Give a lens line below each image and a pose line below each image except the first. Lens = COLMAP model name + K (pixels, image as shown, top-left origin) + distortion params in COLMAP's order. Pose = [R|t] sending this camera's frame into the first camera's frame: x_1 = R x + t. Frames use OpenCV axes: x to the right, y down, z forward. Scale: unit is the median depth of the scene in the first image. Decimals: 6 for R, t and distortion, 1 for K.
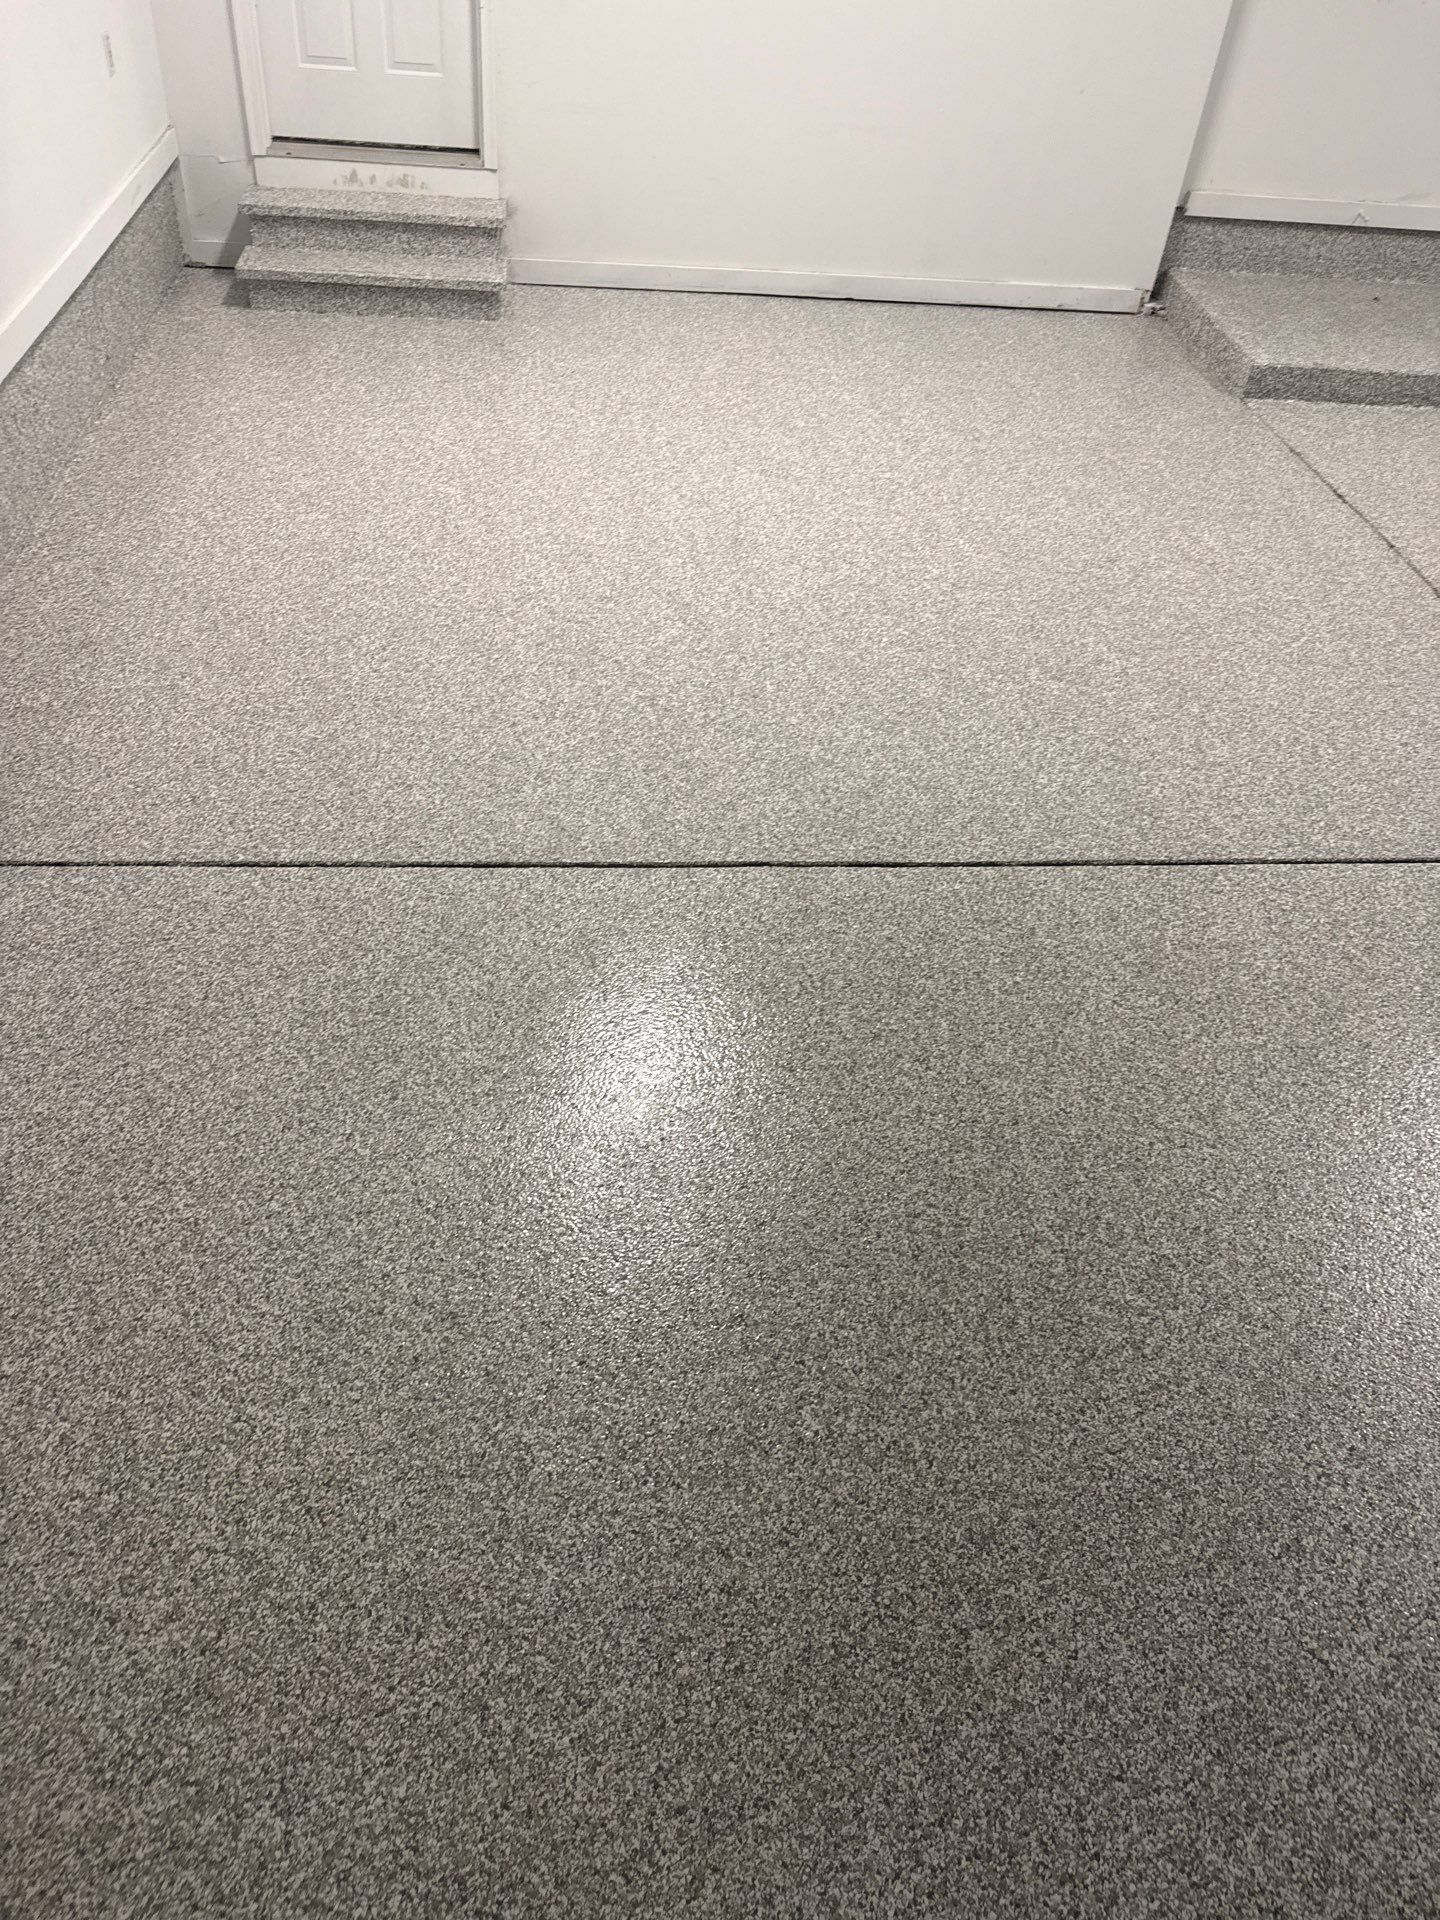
lens RADIAL K [[1461.9, 0, 739.5], [0, 1461.9, 918.1], [0, 0, 1]] dist [0.022906, -0.051691]
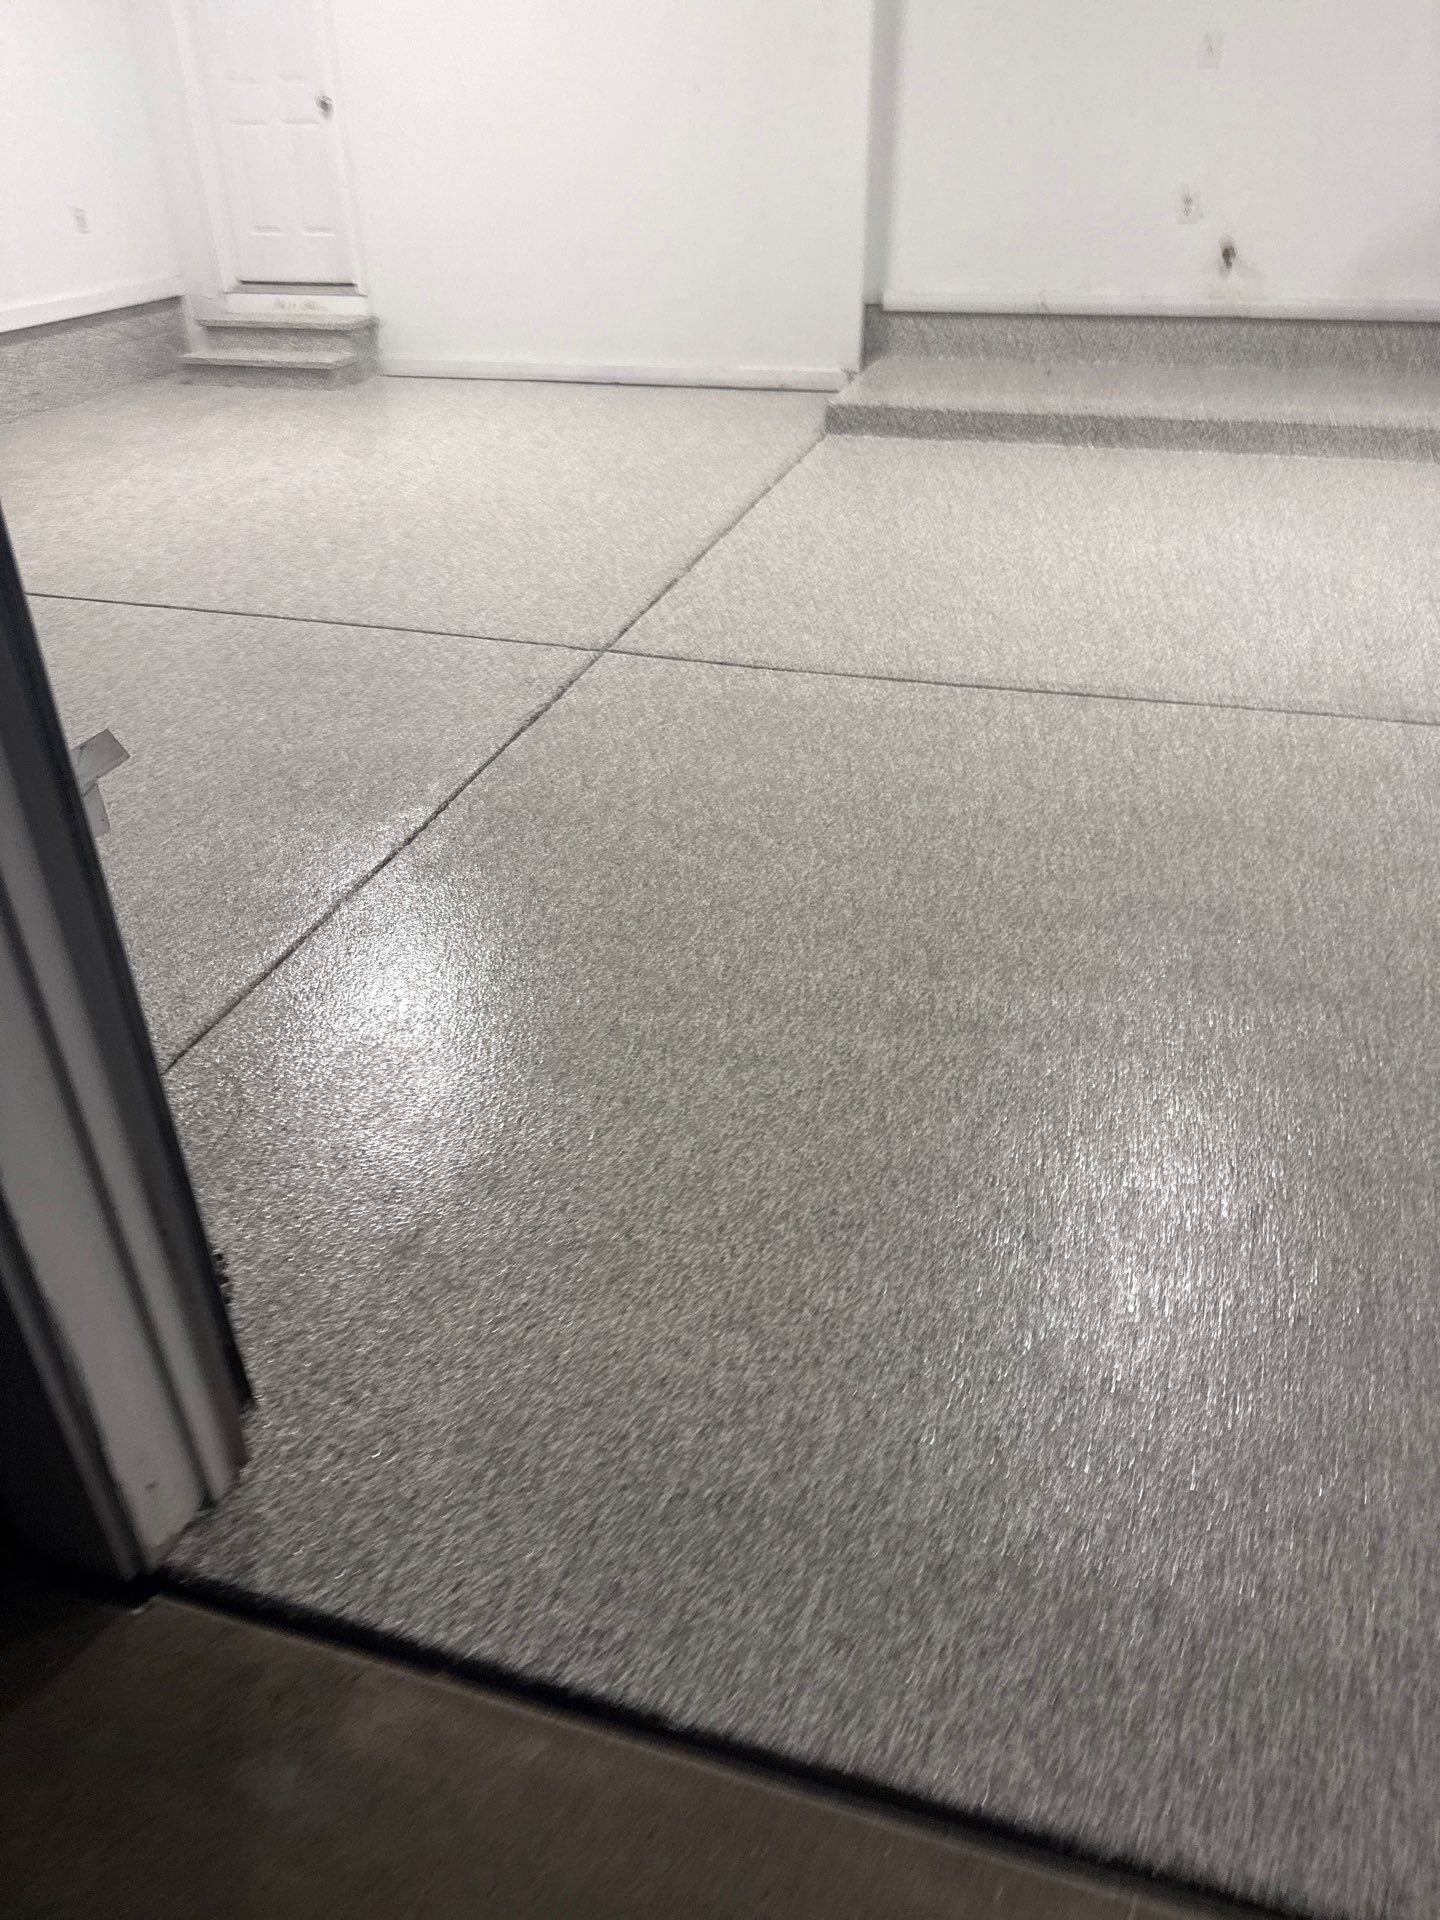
lens RADIAL K [[1348.5, 0, 727.3], [0, 1348.5, 961.7], [0, 0, 1]] dist [0.092111, -0.148937]
pose [[0.902163, 0.133977, -0.410063, 1.382870], [-0.186468, 0.978273, -0.090618, 0.338151], [0.389013, 0.158216, 0.907544, 0.007177]]
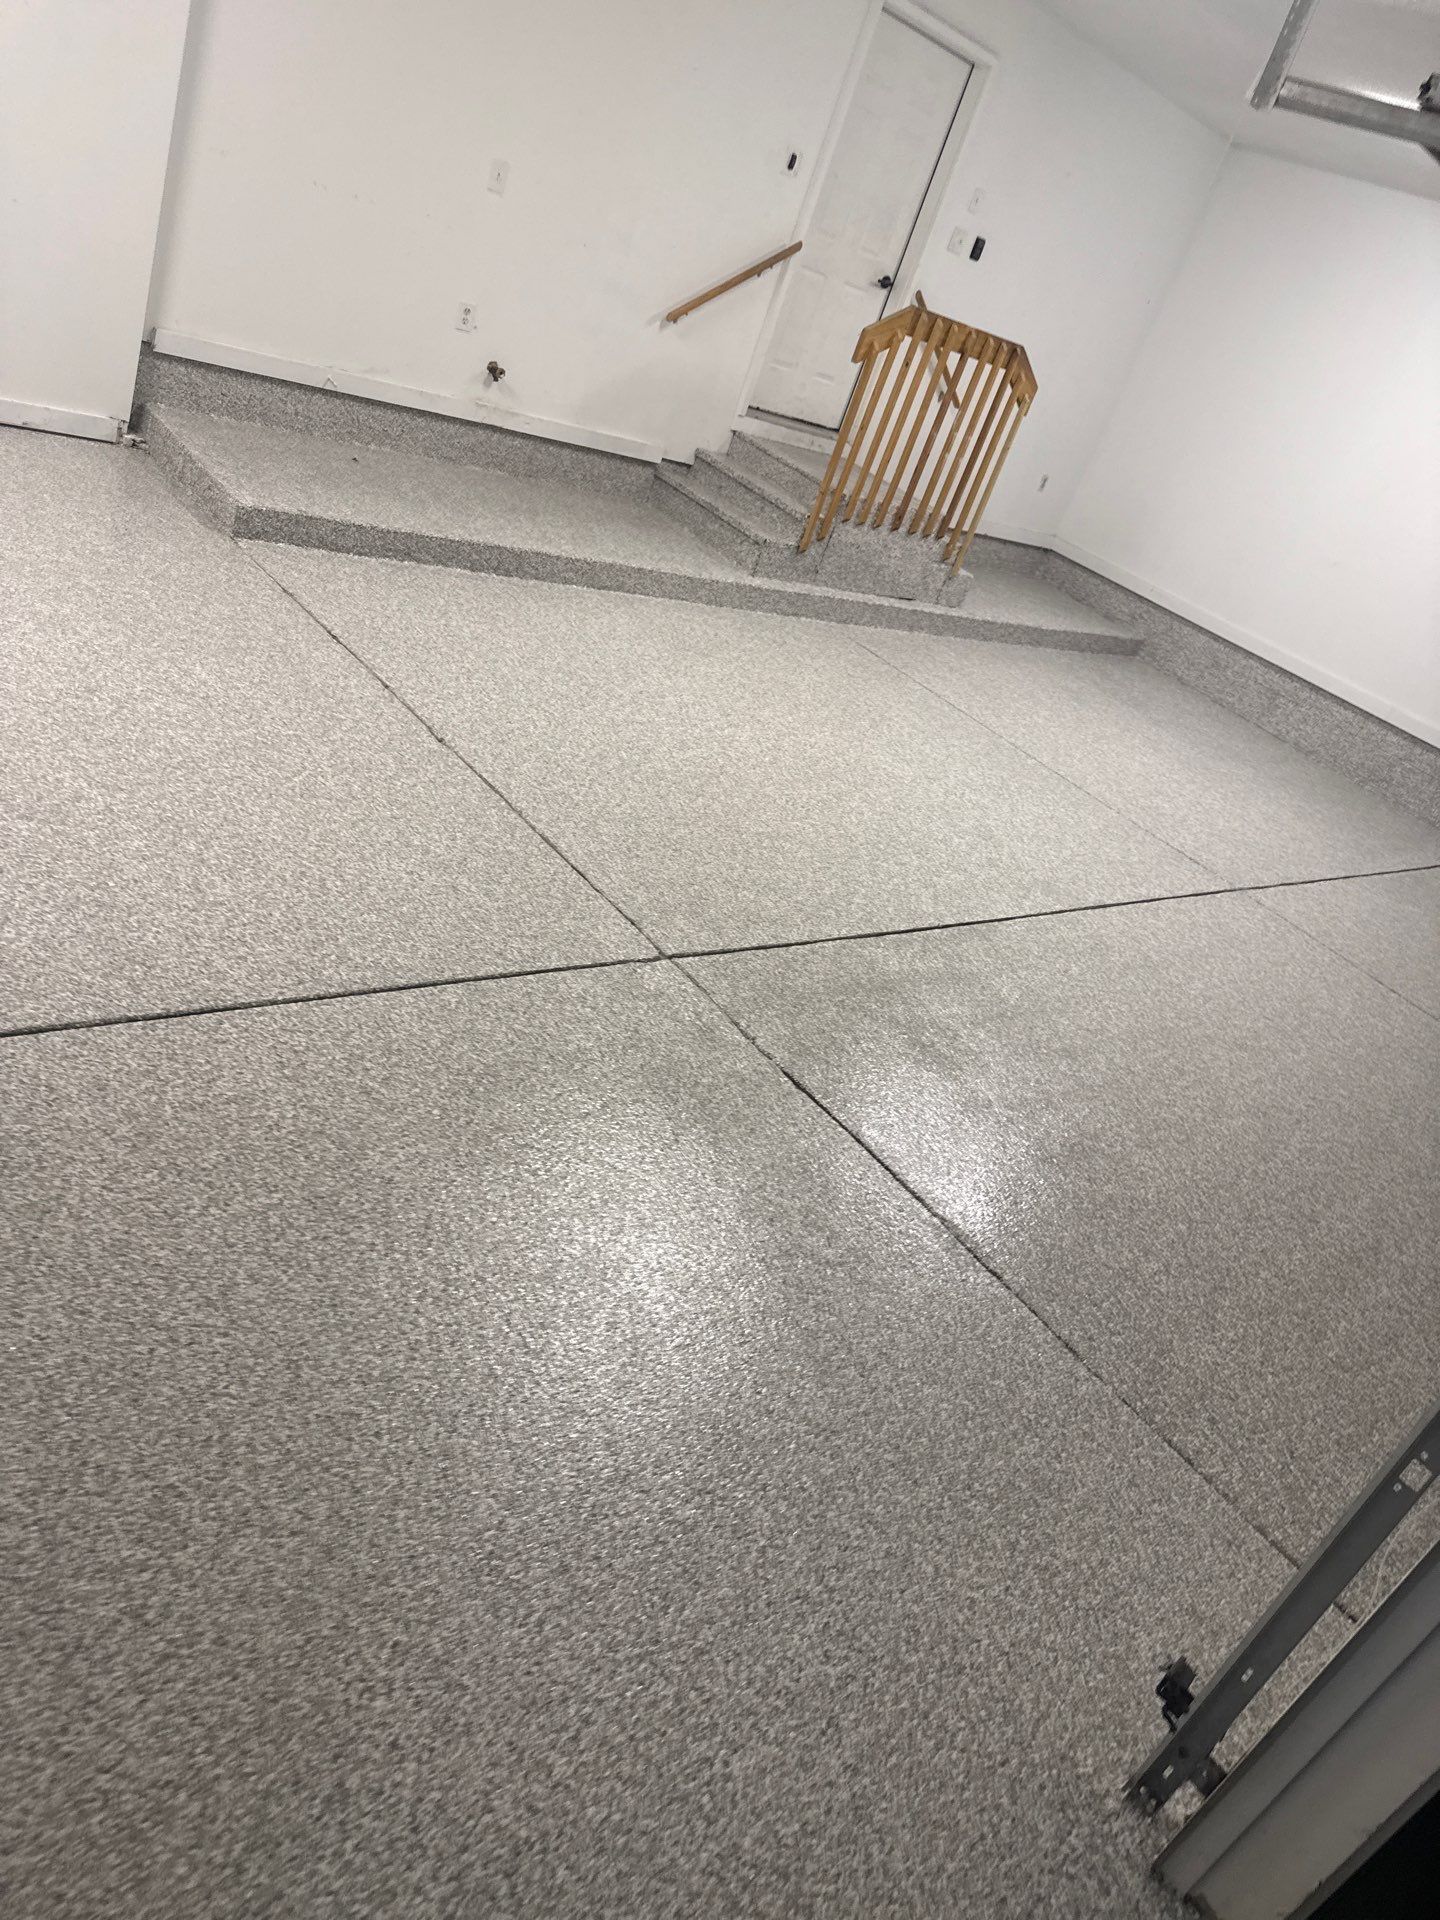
lens RADIAL K [[1346.0, 0, 728.9], [0, 1346.0, 953.7], [0, 0, 1]] dist [0.172997, -0.347369]
pose [[0.811958, -0.085223, 0.577461, 0.085279], [0.118500, 0.992750, -0.020109, -0.016857], [-0.571561, 0.084757, 0.816170, 0.094429]]
